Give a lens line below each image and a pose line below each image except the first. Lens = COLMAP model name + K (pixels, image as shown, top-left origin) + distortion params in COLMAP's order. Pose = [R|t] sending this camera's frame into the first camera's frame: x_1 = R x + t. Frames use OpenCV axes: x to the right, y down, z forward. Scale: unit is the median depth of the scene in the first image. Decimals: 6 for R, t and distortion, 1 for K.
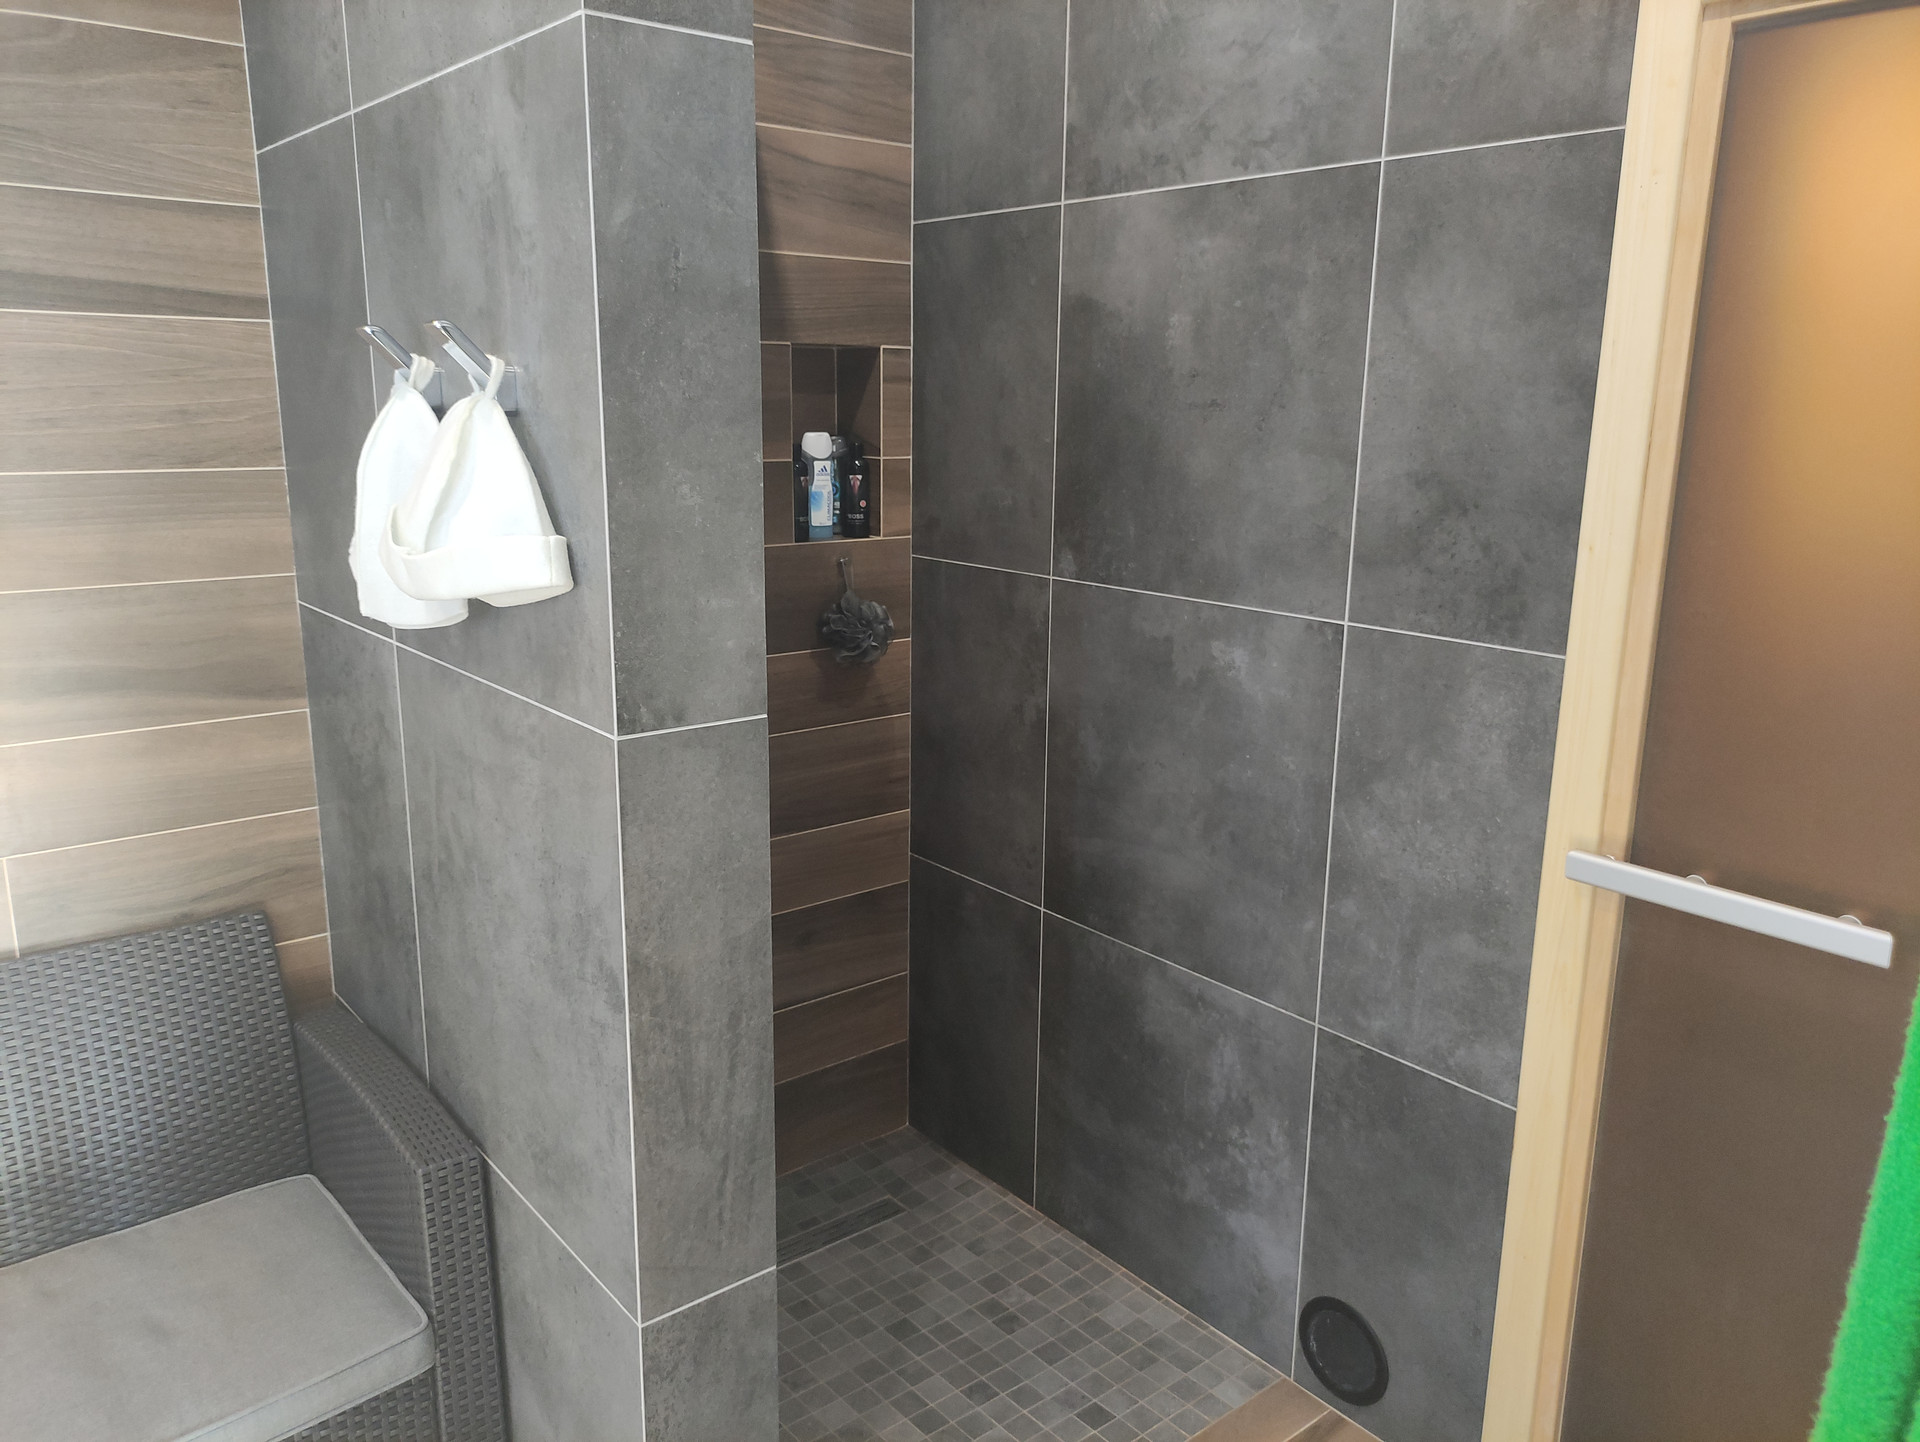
lens RADIAL K [[1433.4, 0, 957.0], [0, 1433.4, 725.6], [0, 0, 1]] dist [0.044418, -0.032564]
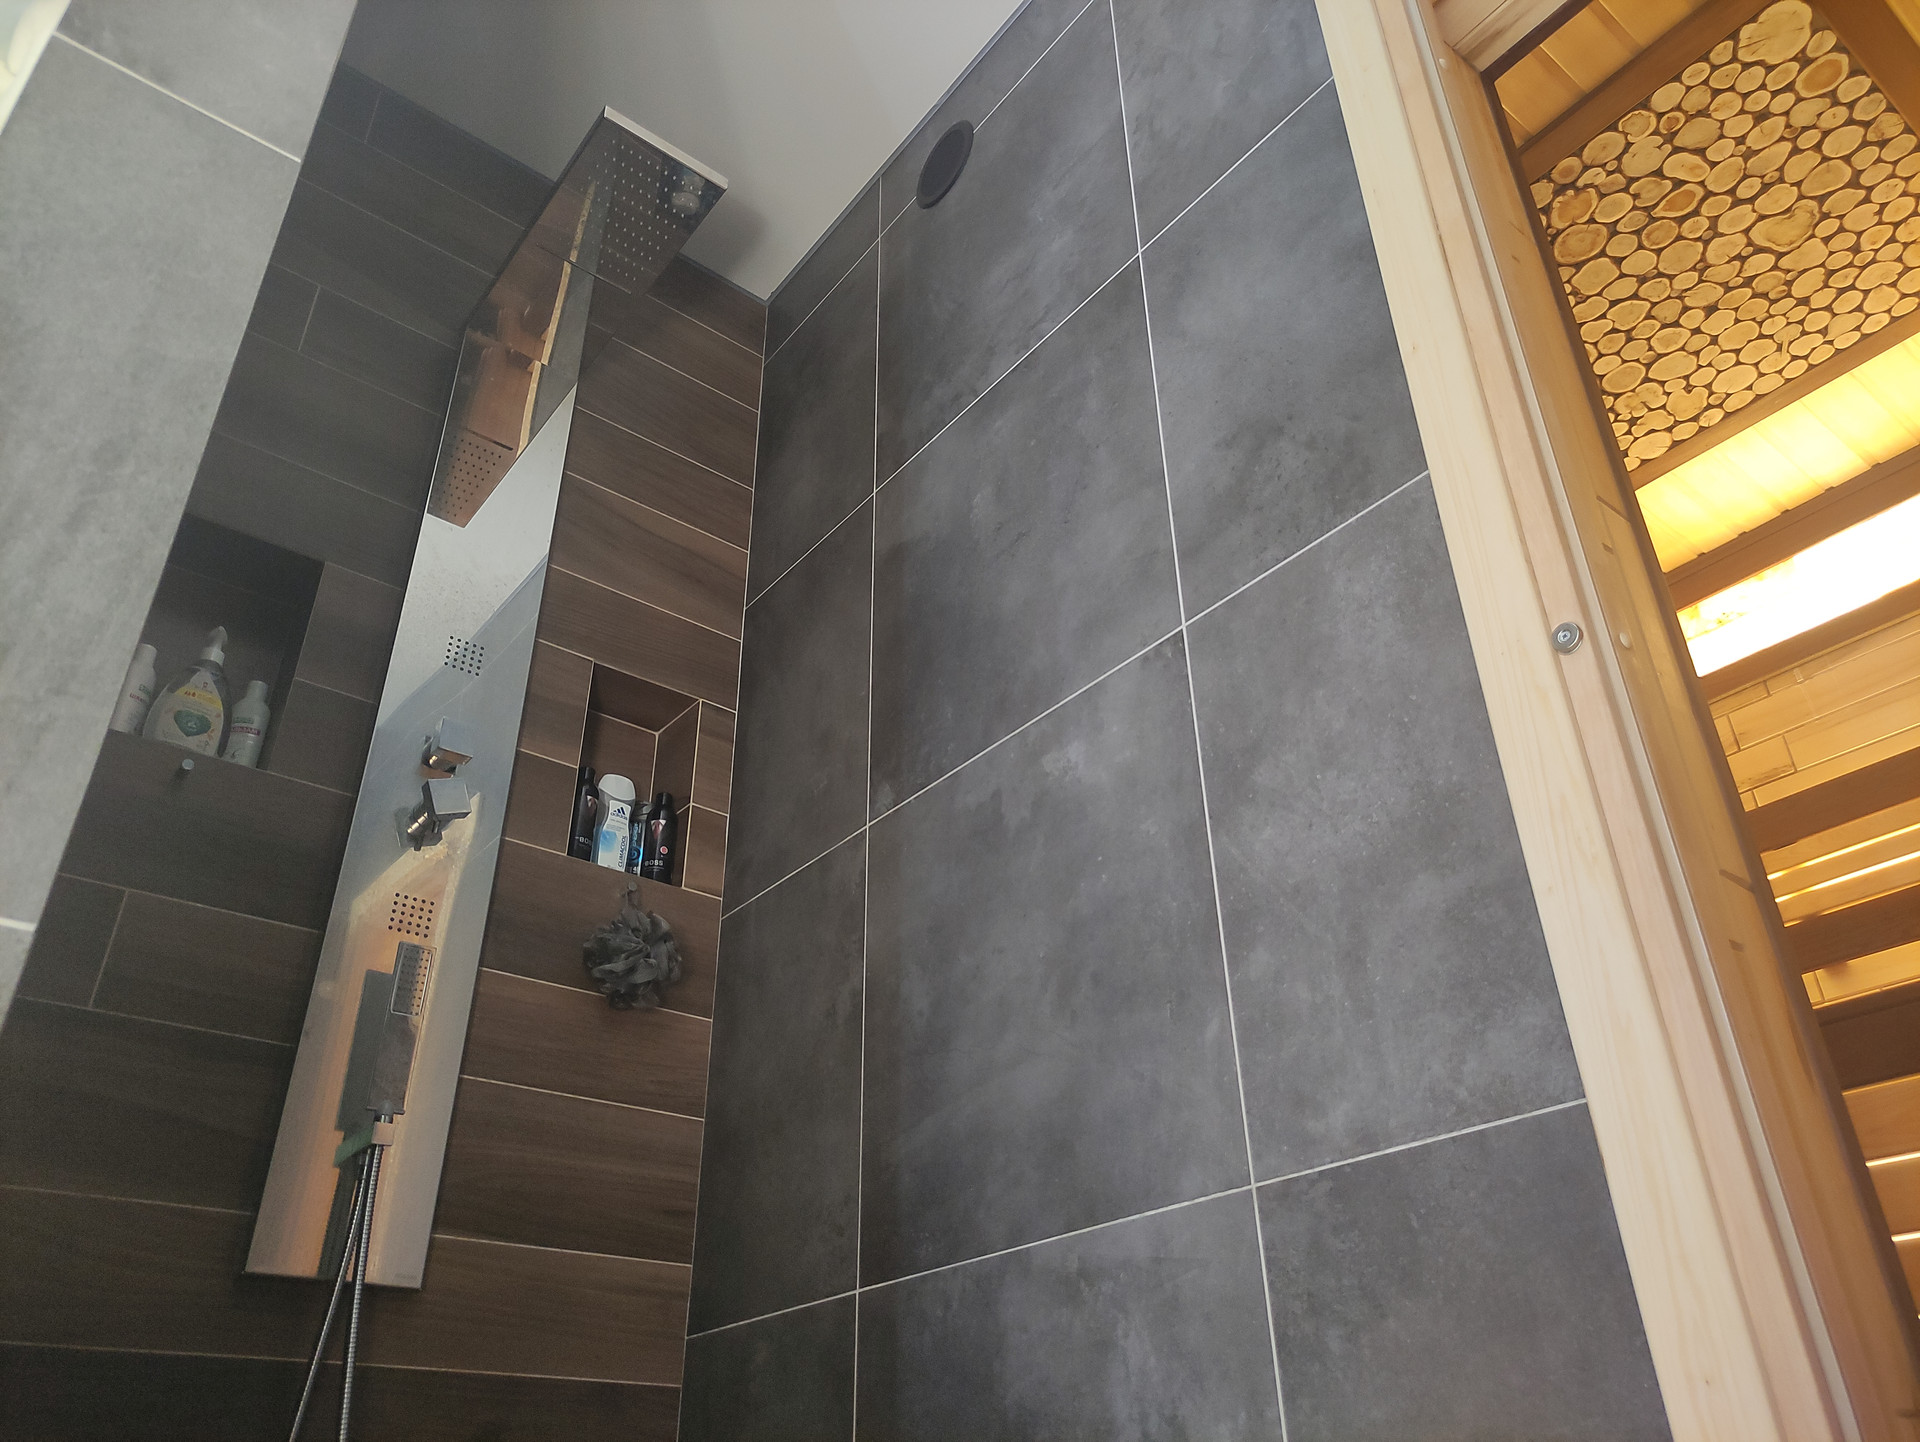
lens RADIAL K [[1425.8, 0, 957.8], [0, 1425.8, 722.1], [0, 0, 1]] dist [0.039958, -0.005198]
pose [[0.999600, -0.027487, 0.006600, 0.128490], [0.024119, 0.707534, -0.706267, 0.482719], [0.014744, 0.706144, 0.707915, 0.441816]]
